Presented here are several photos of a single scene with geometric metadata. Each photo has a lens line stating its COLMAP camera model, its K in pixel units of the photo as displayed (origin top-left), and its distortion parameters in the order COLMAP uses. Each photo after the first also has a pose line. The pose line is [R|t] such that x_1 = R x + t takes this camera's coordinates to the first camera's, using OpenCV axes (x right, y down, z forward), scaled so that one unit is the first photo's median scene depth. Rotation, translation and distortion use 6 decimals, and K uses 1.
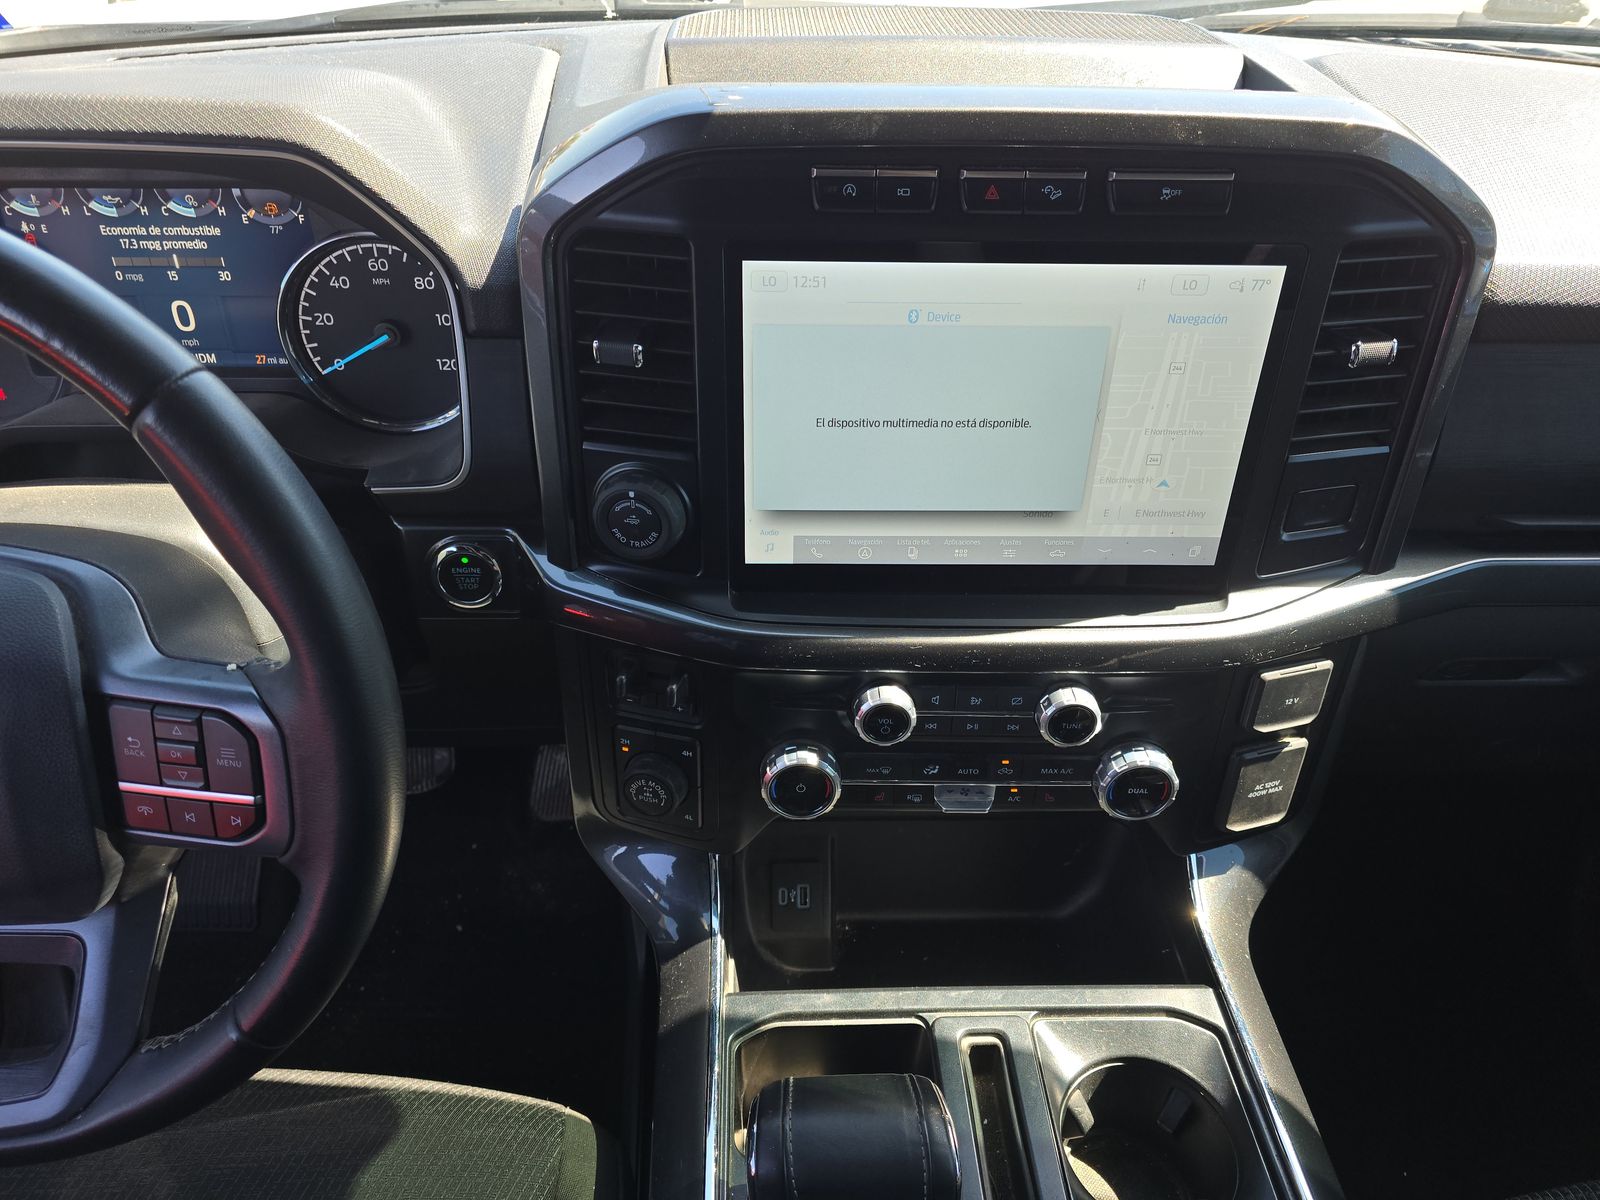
lens RADIAL K [[1087.0, 0, 800.7], [0, 1087.0, 596.5], [0, 0, 1]] dist [0.030537, -0.034483]
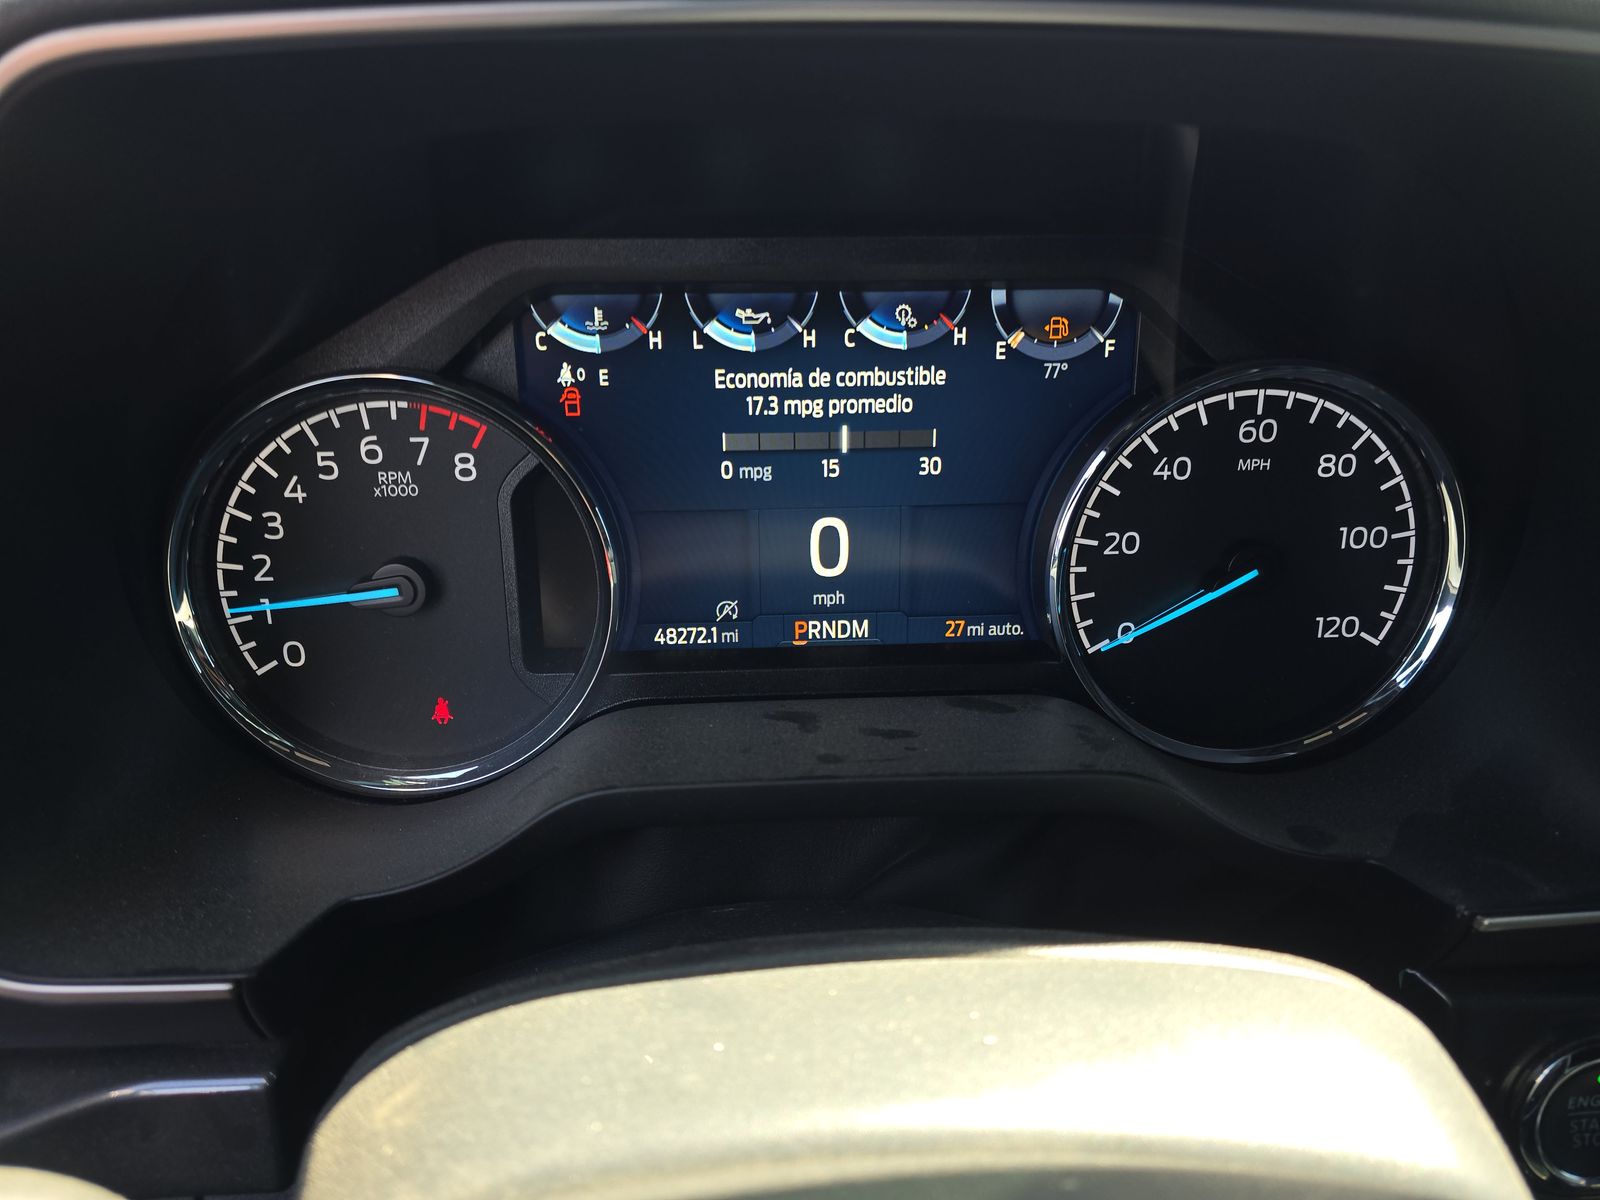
lens RADIAL K [[1087.0, 0, 817.4], [0, 1087.0, 647.5], [0, 0, 1]] dist [0.030537, -0.034483]
pose [[0.999599, -0.027890, -0.004938, -0.592244], [0.026213, 0.976986, -0.211687, -0.109880], [0.010728, 0.211472, 0.977325, 0.541841]]
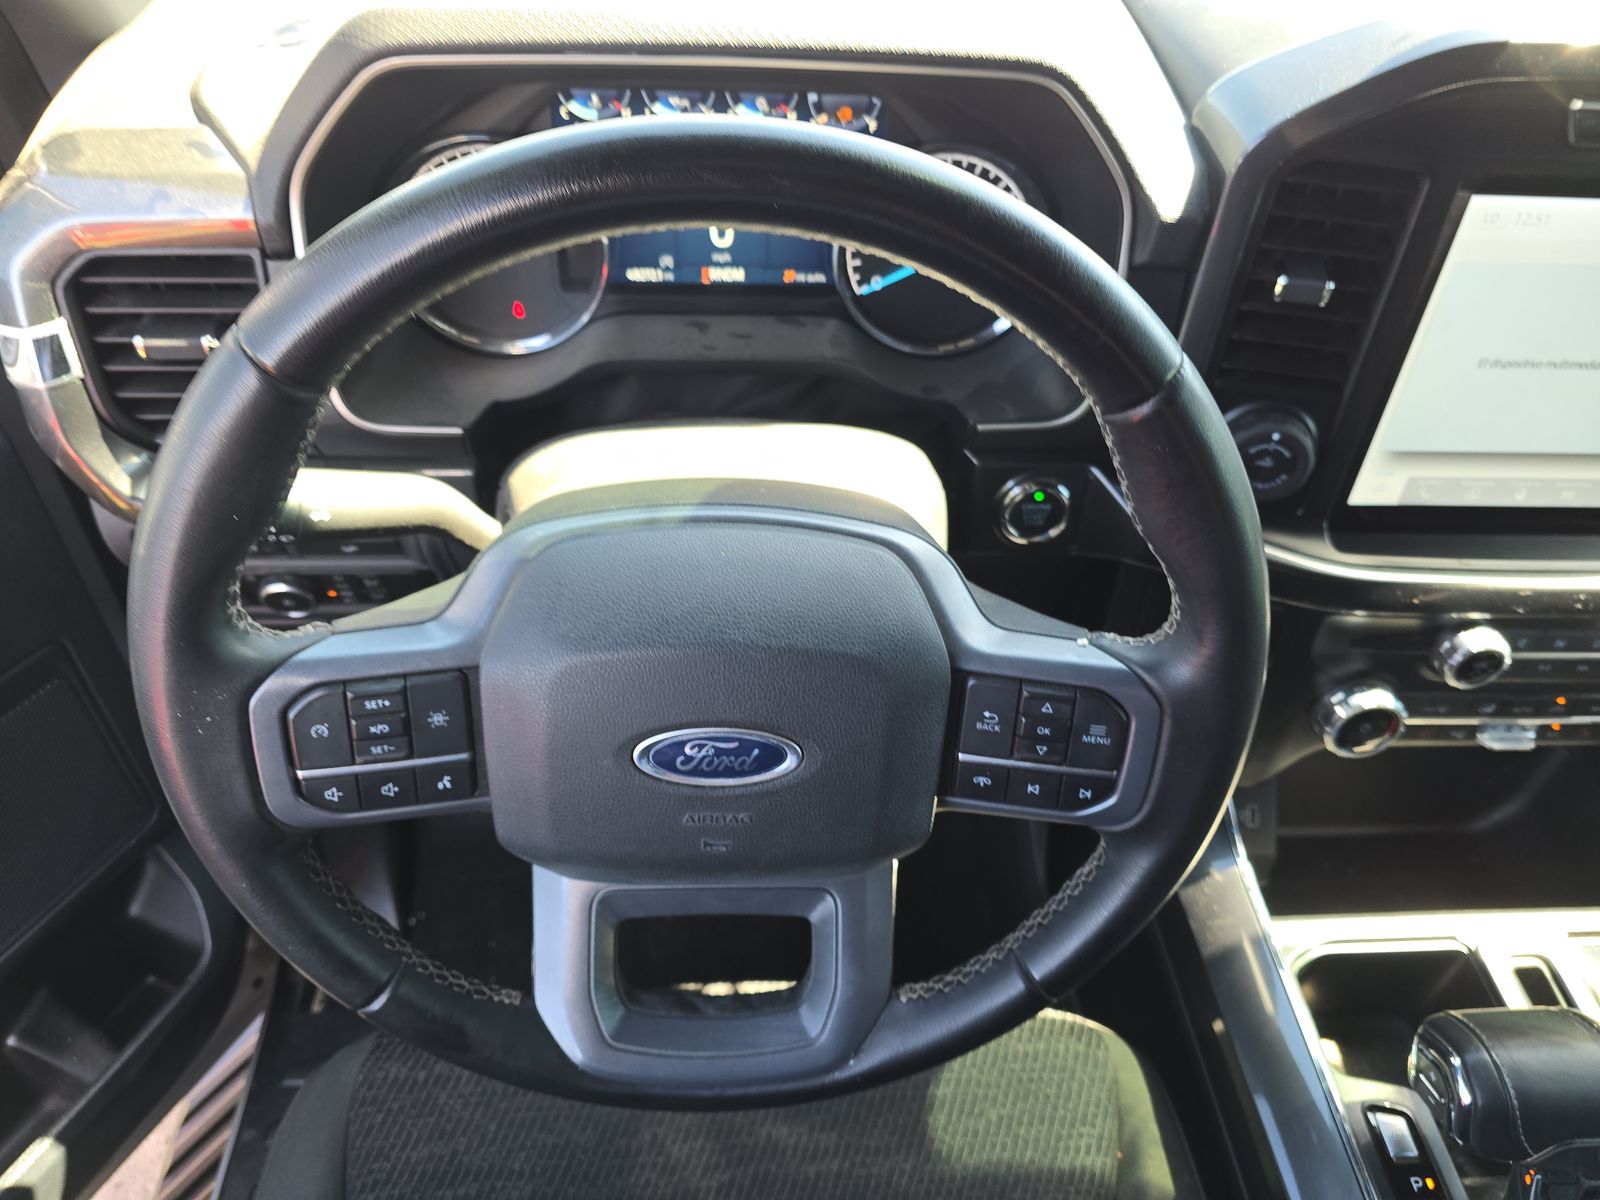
lens RADIAL K [[1087.0, 0, 802.1], [0, 1087.0, 598.6], [0, 0, 1]] dist [0.030537, -0.034483]
pose [[0.999846, 0.006122, 0.016428, -0.528975], [-0.008226, 0.991316, 0.131241, -0.067561], [-0.015482, -0.131355, 0.991214, 0.023834]]
